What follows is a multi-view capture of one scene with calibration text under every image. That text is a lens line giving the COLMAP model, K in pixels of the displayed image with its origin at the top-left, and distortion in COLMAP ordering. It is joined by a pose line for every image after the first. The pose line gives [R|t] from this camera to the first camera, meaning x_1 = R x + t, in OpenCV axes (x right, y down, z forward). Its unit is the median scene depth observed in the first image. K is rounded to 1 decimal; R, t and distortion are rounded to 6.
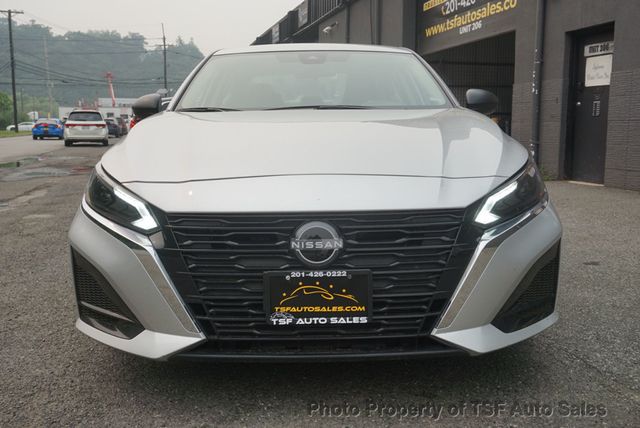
lens RADIAL K [[646.5, 0, 320.0], [0, 646.5, 214.0], [0, 0, 1]] dist [-0.005959, 0.015178]
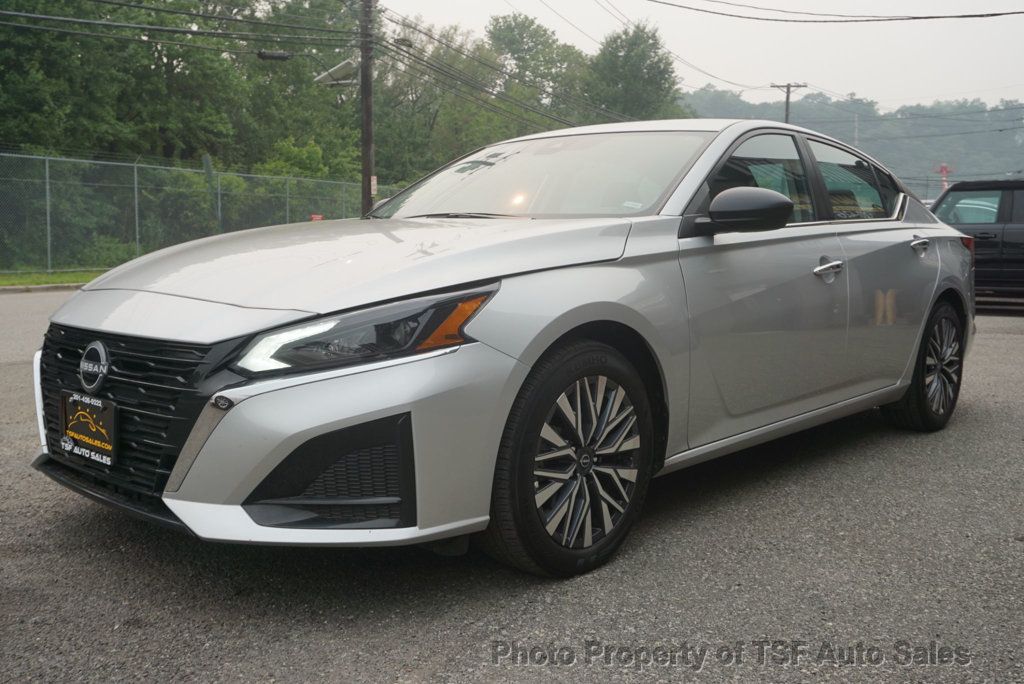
lens RADIAL K [[964.6, 0, 512.0], [0, 964.6, 342.0], [0, 0, 1]] dist [0.004976, -0.012864]
pose [[0.722546, 0.092491, -0.685108, 1.202155], [-0.116849, 0.993091, 0.010835, -0.062587], [0.681376, 0.072225, 0.728361, 0.388063]]
